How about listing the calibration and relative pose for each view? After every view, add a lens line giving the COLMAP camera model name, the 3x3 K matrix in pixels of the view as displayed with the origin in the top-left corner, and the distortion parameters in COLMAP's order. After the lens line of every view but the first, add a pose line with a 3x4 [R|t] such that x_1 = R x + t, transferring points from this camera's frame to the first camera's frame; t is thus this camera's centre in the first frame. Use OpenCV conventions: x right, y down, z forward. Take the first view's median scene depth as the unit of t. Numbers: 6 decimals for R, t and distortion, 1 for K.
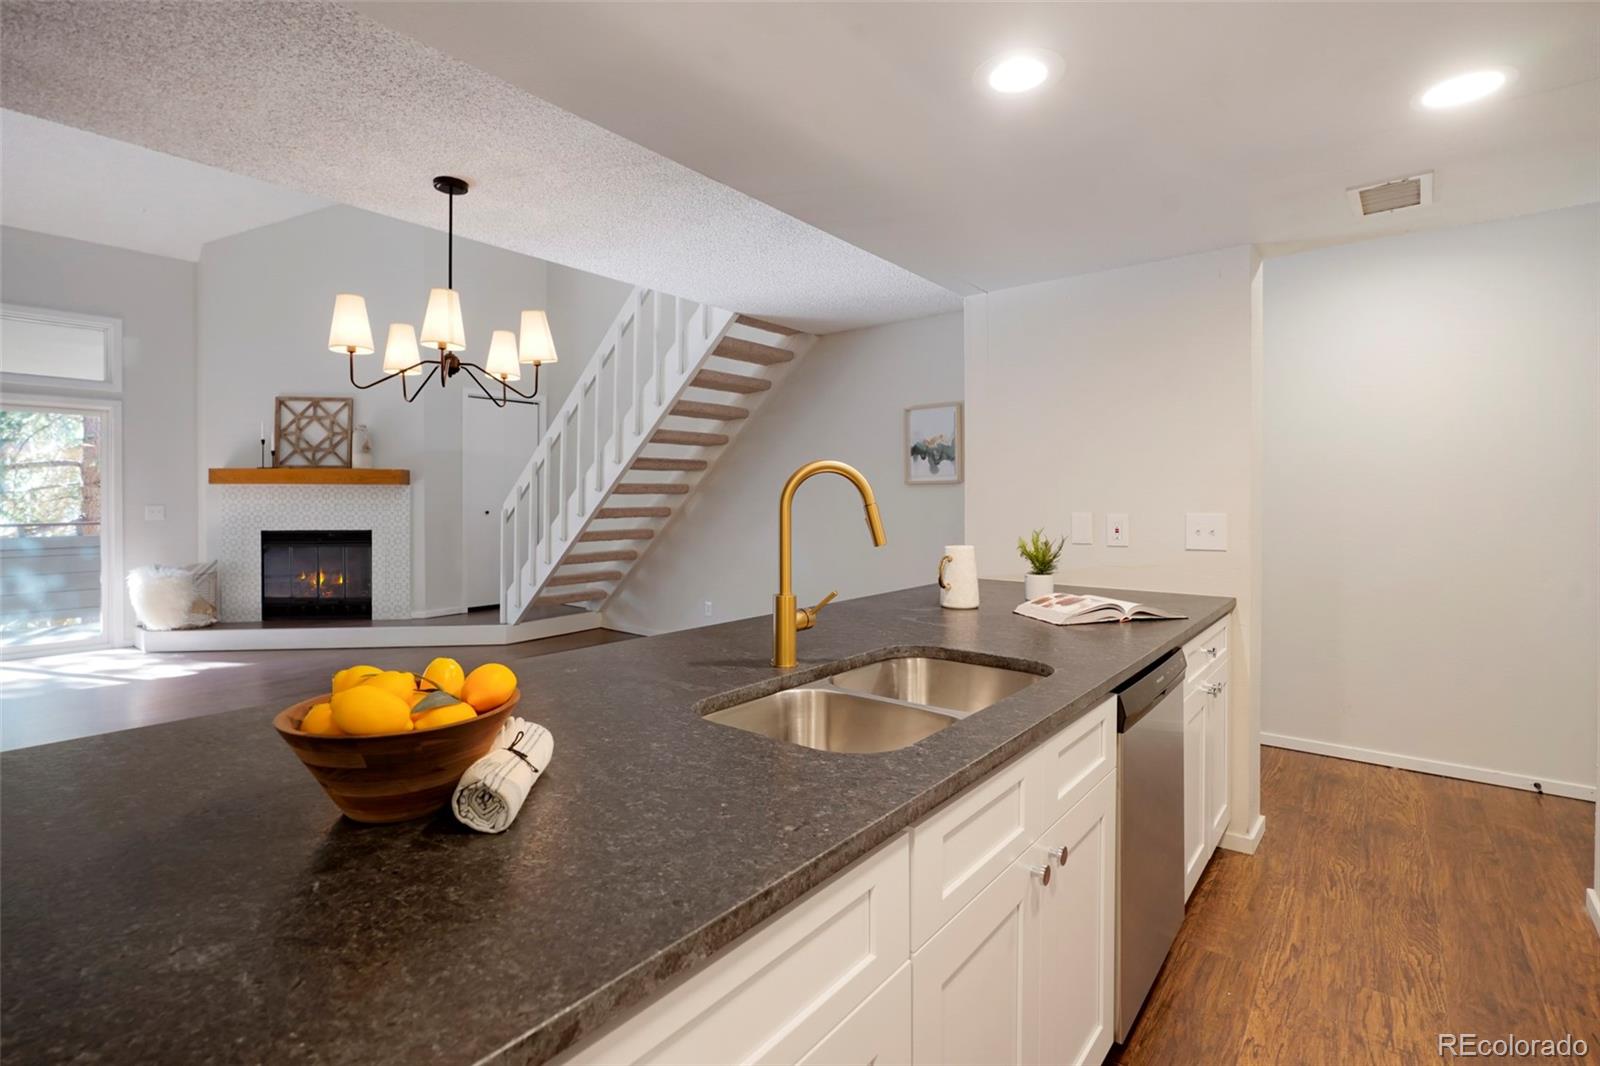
lens RADIAL K [[742.0, 0, 804.6], [0, 742.0, 506.6], [0, 0, 1]] dist [-0.002423, -0.000264]
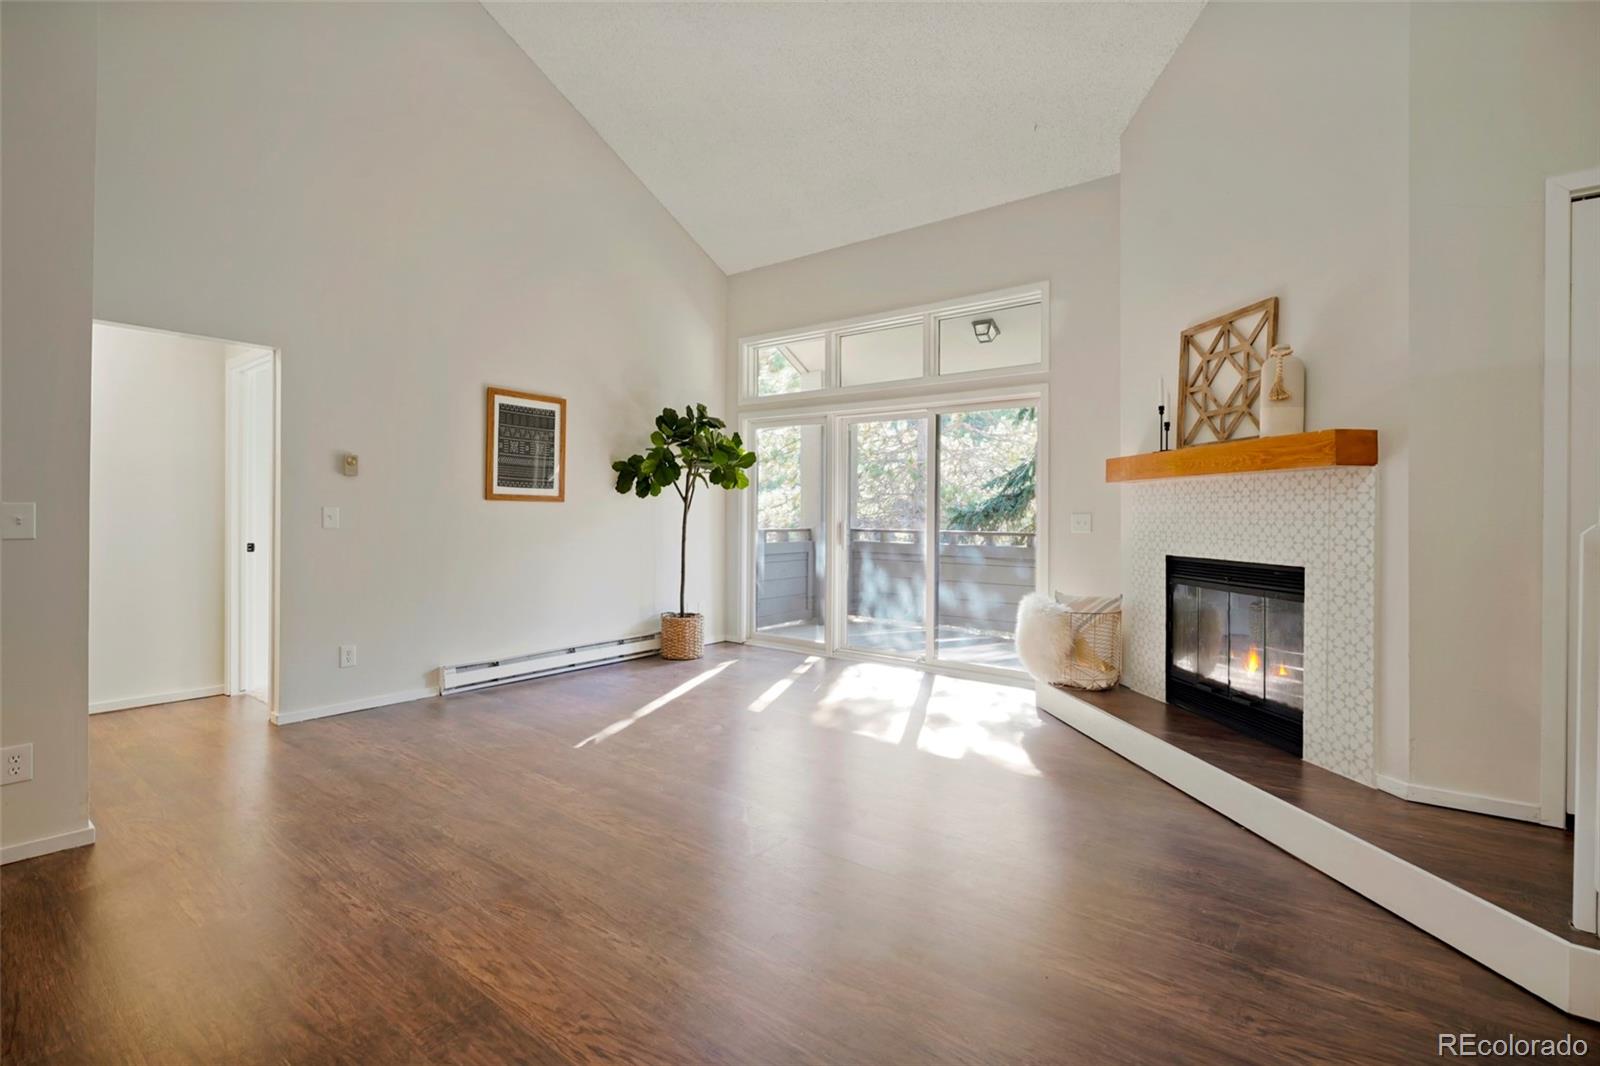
lens RADIAL K [[732.0, 0, 794.6], [0, 732.0, 514.3], [0, 0, 1]] dist [-0.007694, -0.000324]
pose [[0.019922, 0.001787, -0.999800, -0.131116], [-0.016398, 0.999864, 0.001460, 0.002889], [0.999667, 0.016366, 0.019948, 0.676105]]
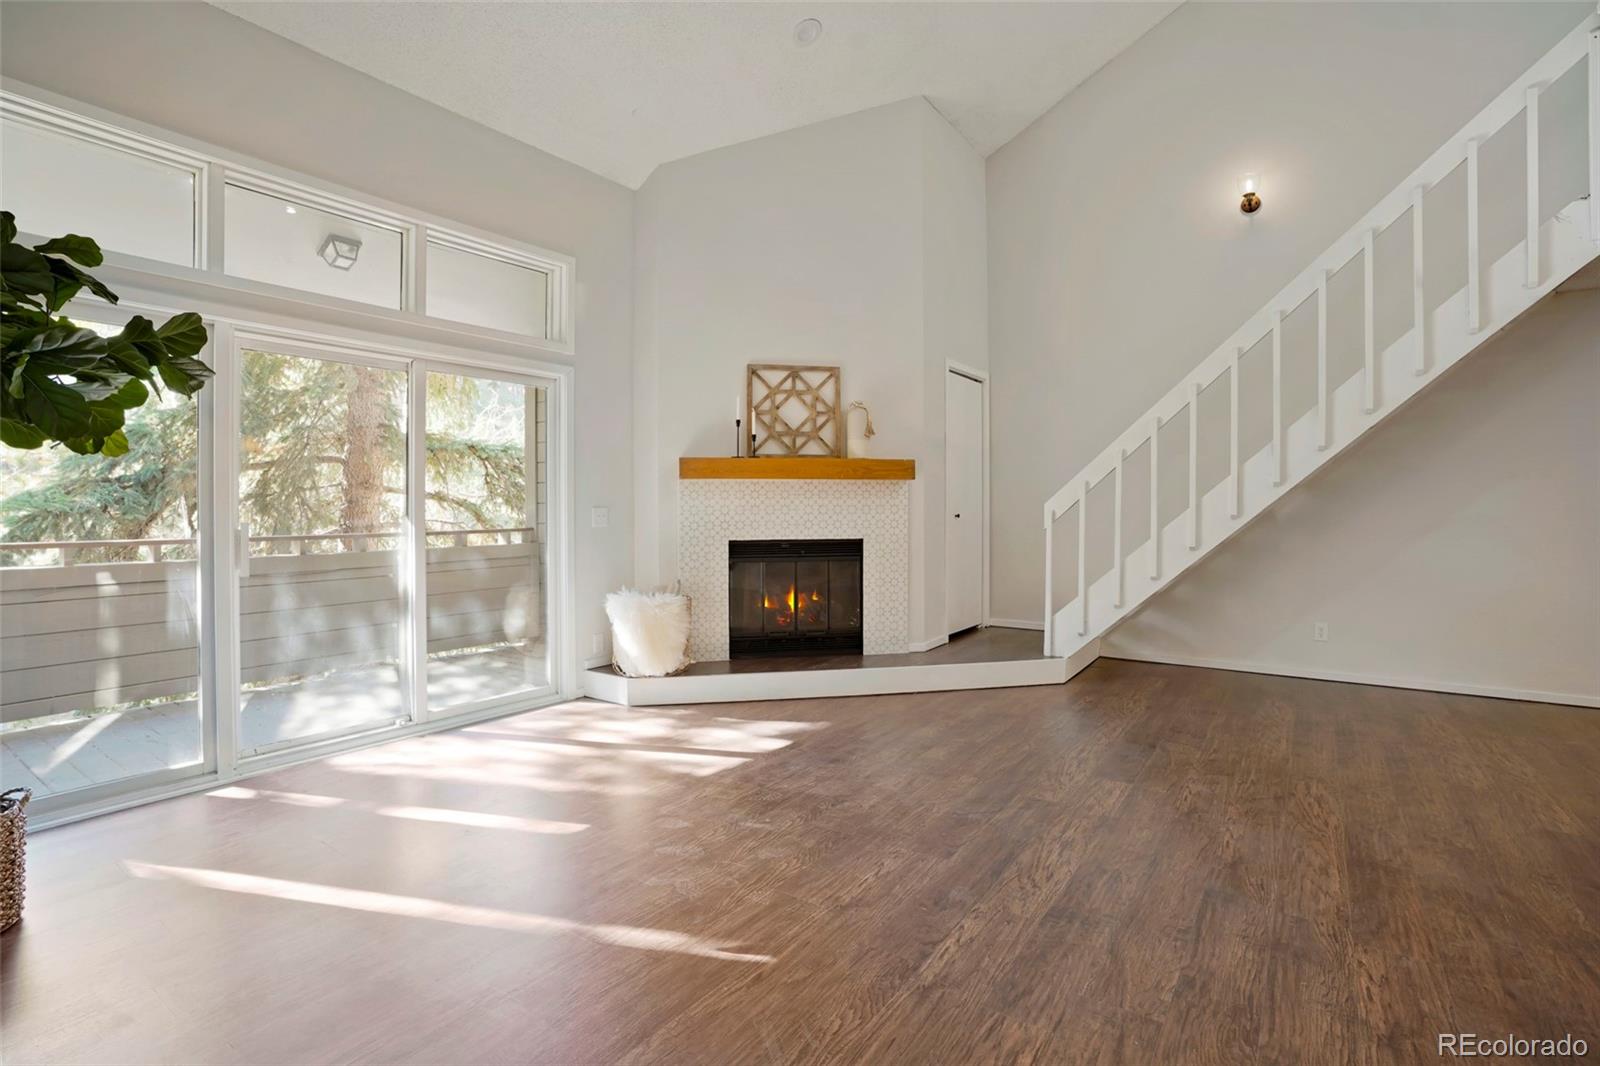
lens RADIAL K [[753.6, 0, 808.4], [0, 753.6, 523.9], [0, 0, 1]] dist [-0.078991, 0.027215]
pose [[0.997321, -0.006251, 0.072887, -0.705371], [0.005429, 0.999919, 0.011470, 0.007030], [-0.072953, -0.011043, 0.997274, 0.226103]]
